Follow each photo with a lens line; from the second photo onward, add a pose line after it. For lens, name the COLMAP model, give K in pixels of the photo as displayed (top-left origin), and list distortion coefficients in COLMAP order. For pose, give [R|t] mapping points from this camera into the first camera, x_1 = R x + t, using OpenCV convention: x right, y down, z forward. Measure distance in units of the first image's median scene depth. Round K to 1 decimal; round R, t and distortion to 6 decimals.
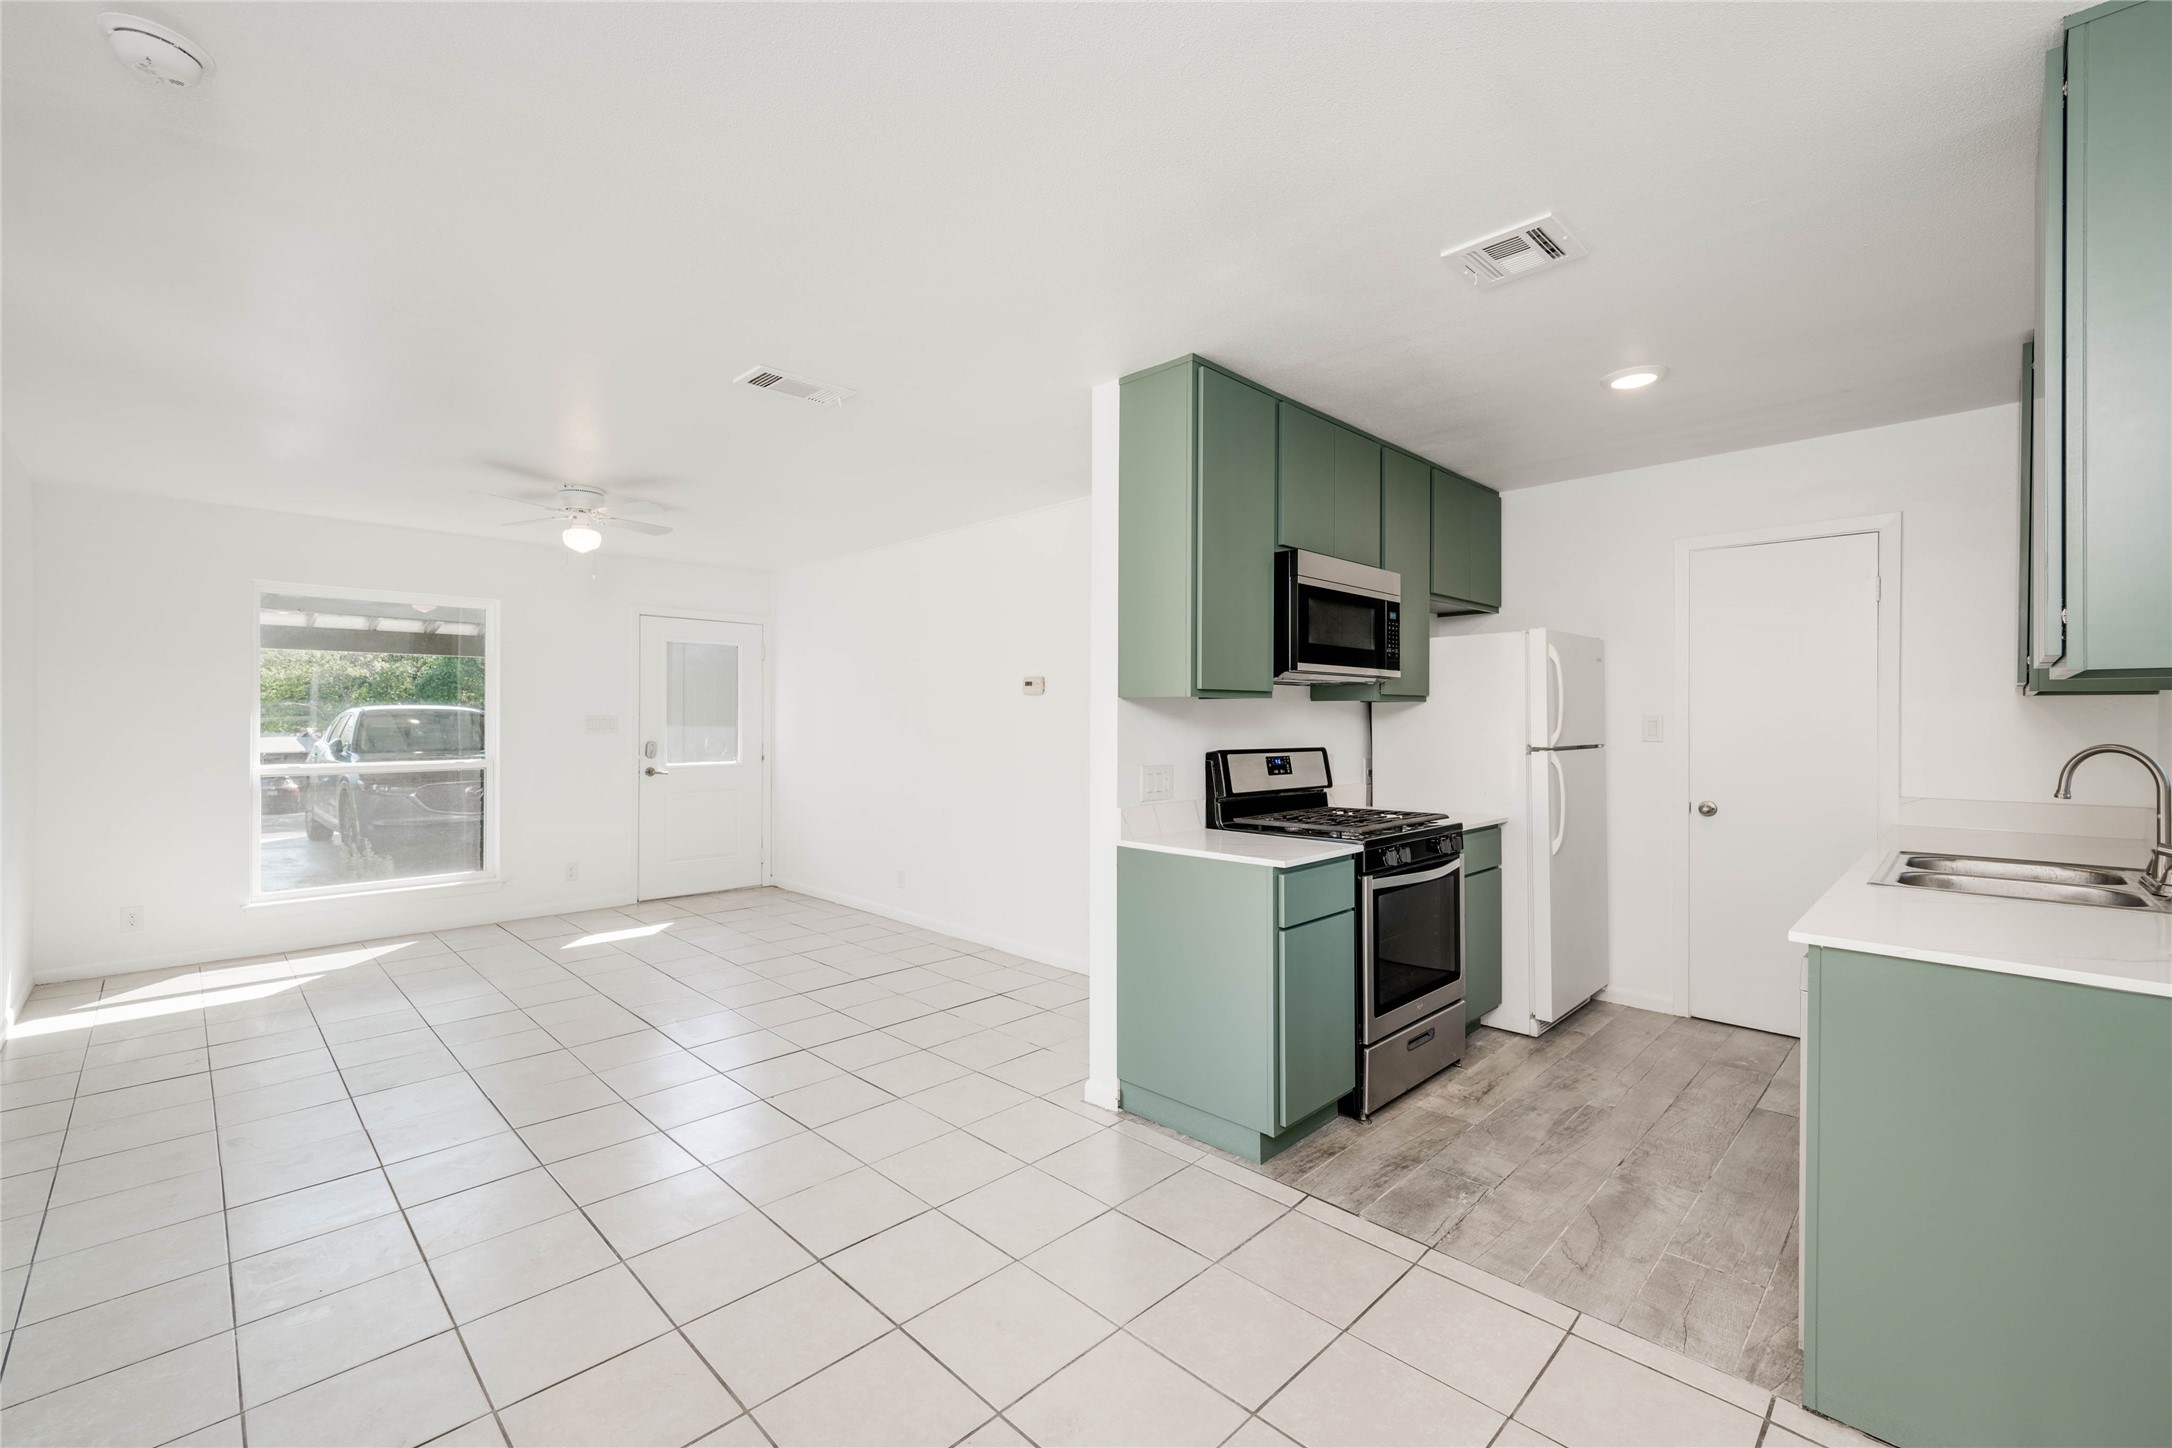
lens RADIAL K [[921.0, 0, 1086.9], [0, 921.0, 722.0], [0, 0, 1]] dist [0.001803, 0.000108]
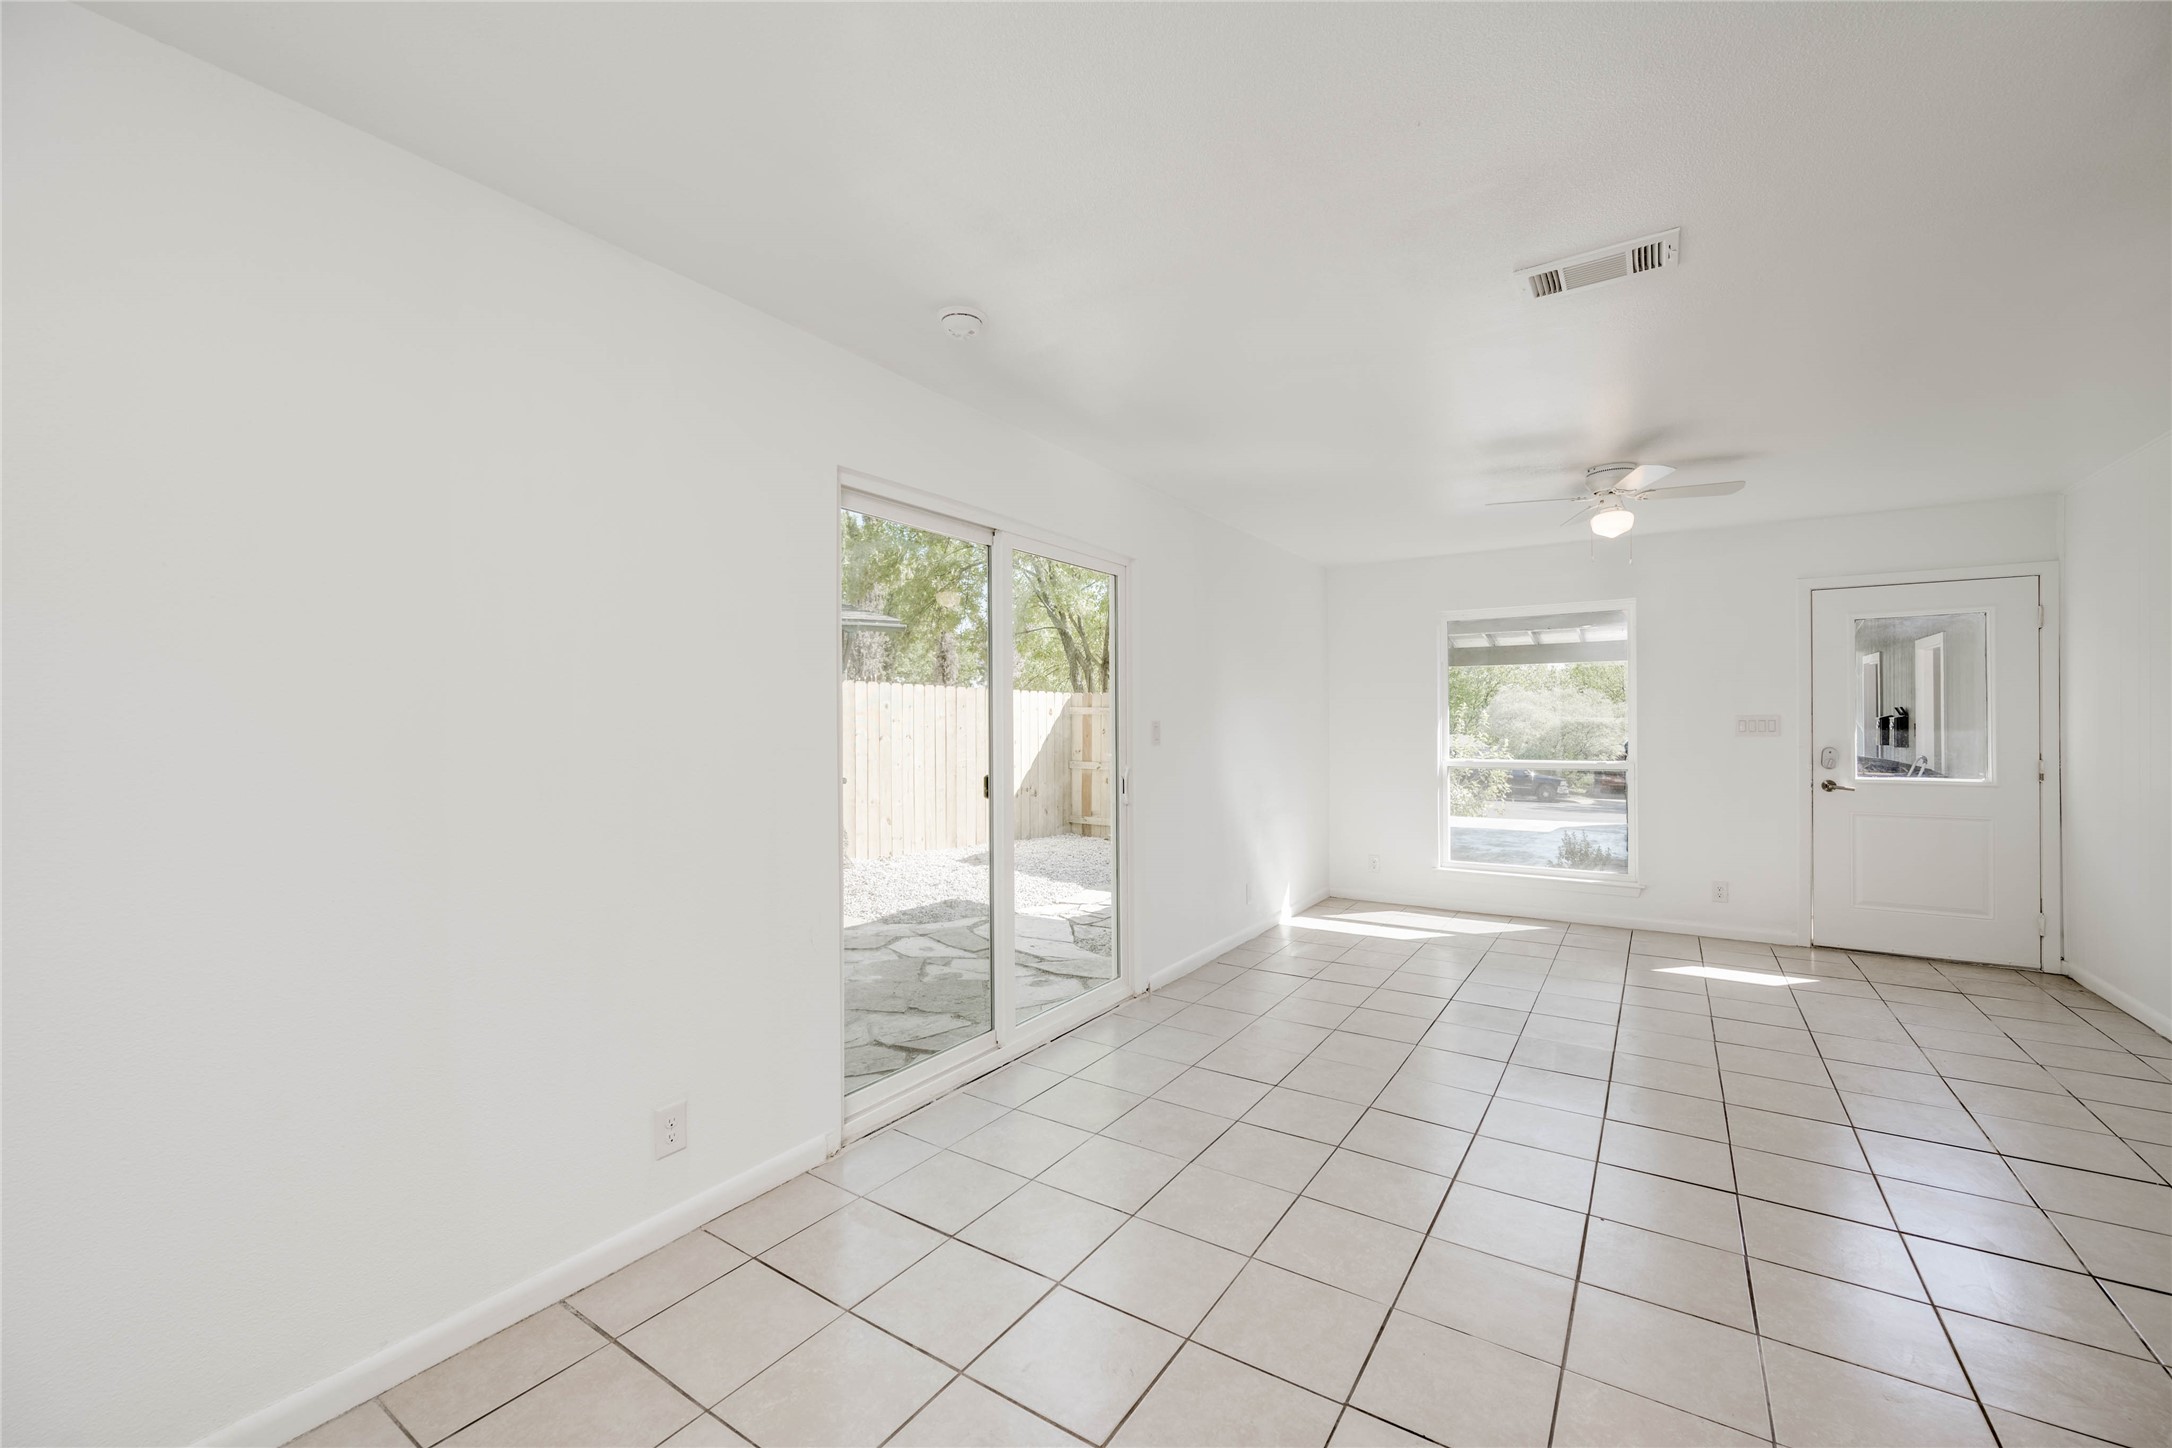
lens RADIAL K [[863.0, 0, 1077.4], [0, 863.0, 728.6], [0, 0, 1]] dist [0.002511, 0.000095]
pose [[0.183925, -0.000895, -0.982940, 0.151293], [0.005911, 0.999983, 0.000195, 0.001073], [0.982922, -0.005846, 0.183927, 0.249106]]
